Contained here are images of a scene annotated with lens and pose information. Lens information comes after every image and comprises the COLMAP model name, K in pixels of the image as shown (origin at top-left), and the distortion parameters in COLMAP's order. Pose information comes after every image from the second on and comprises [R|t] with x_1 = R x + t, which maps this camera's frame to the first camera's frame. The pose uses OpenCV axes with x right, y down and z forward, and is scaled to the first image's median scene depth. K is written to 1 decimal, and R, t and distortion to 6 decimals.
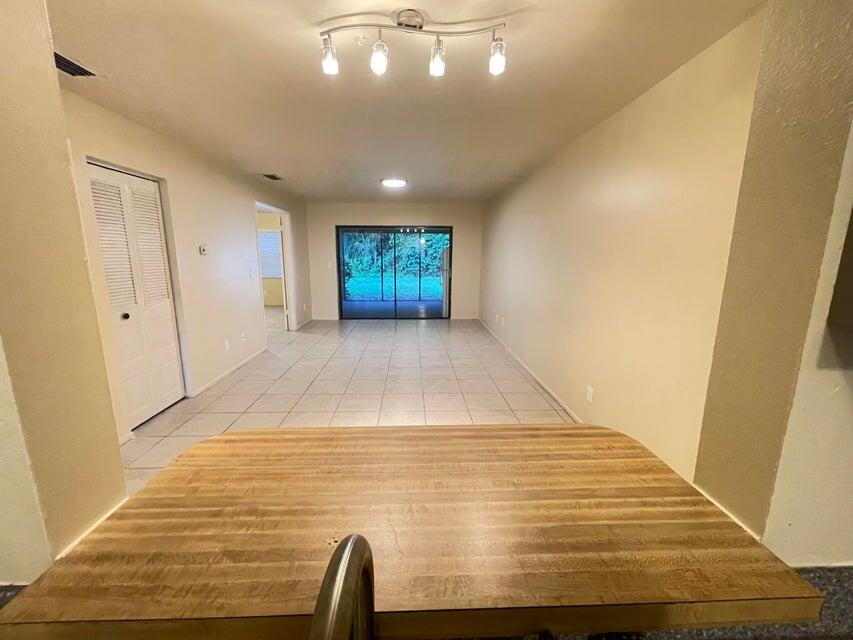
lens RADIAL K [[347.7, 0, 424.4], [0, 347.7, 317.3], [0, 0, 1]] dist [0.000619, -0.000114]
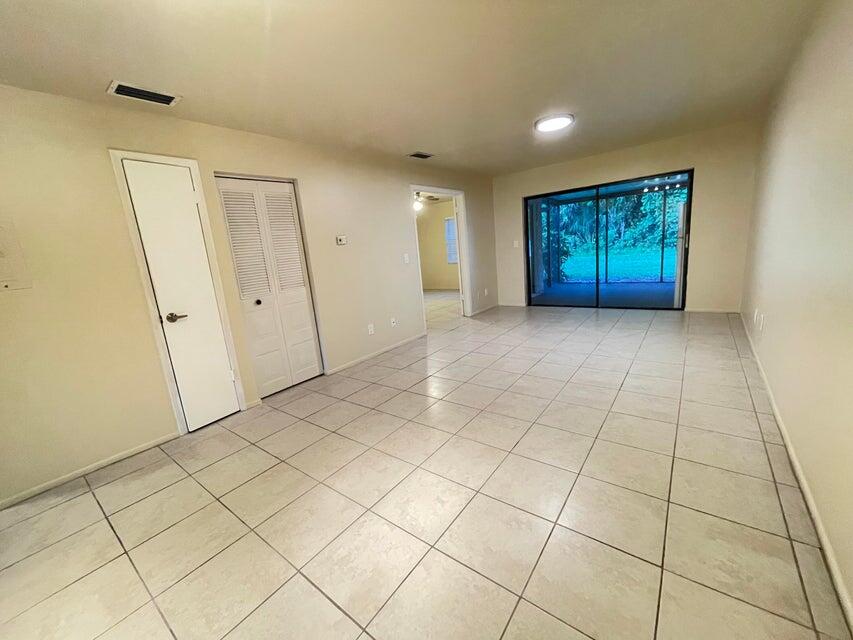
lens RADIAL K [[347.7, 0, 426.3], [0, 347.7, 318.6], [0, 0, 1]] dist [0.000619, -0.000114]
pose [[0.766113, 0.056896, -0.640183, 0.155160], [-0.020734, 0.997743, 0.063861, -0.015645], [0.642372, -0.035651, 0.765564, 0.200084]]
